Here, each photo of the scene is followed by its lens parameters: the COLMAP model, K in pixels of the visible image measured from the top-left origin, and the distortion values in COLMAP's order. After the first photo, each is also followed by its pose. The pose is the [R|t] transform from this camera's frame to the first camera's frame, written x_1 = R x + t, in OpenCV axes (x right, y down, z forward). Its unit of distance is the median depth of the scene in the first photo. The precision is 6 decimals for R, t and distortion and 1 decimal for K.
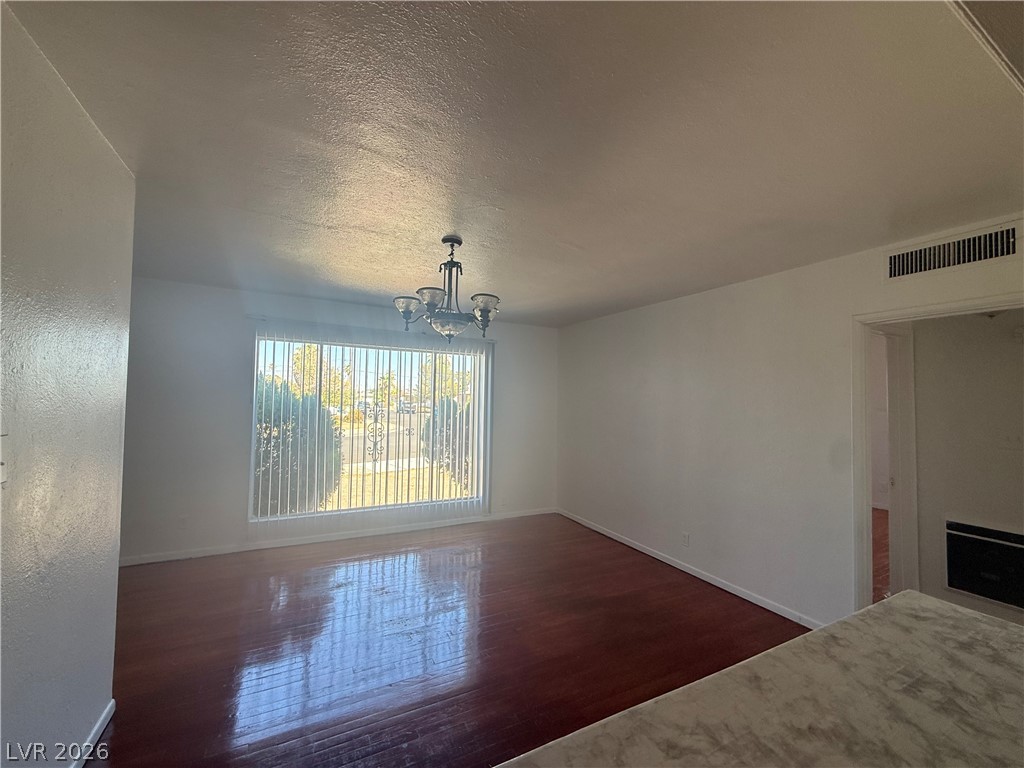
lens RADIAL K [[408.8, 0, 508.5], [0, 408.8, 385.8], [0, 0, 1]] dist [-0.000719, 0.000845]
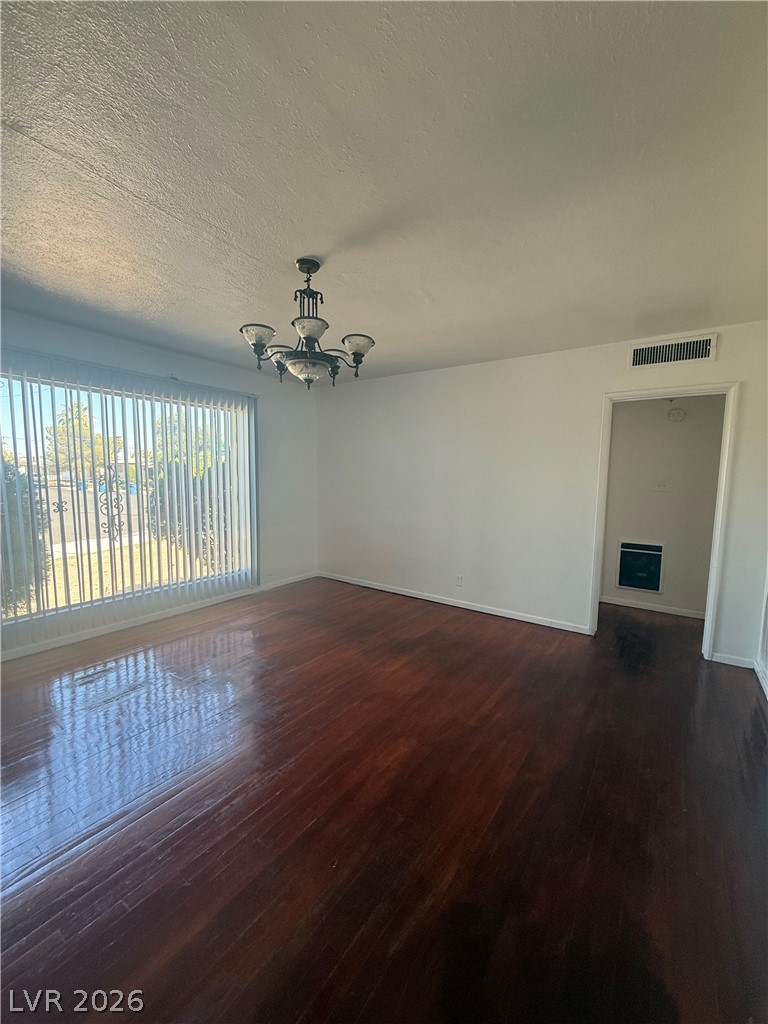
lens RADIAL K [[408.8, 0, 383.3], [0, 408.8, 510.9], [0, 0, 1]] dist [-0.000719, 0.000845]
pose [[0.889218, -0.052373, 0.454476, -0.259120], [-0.009274, 0.991158, 0.132364, 0.022708], [-0.457389, -0.121915, 0.880870, 0.081990]]
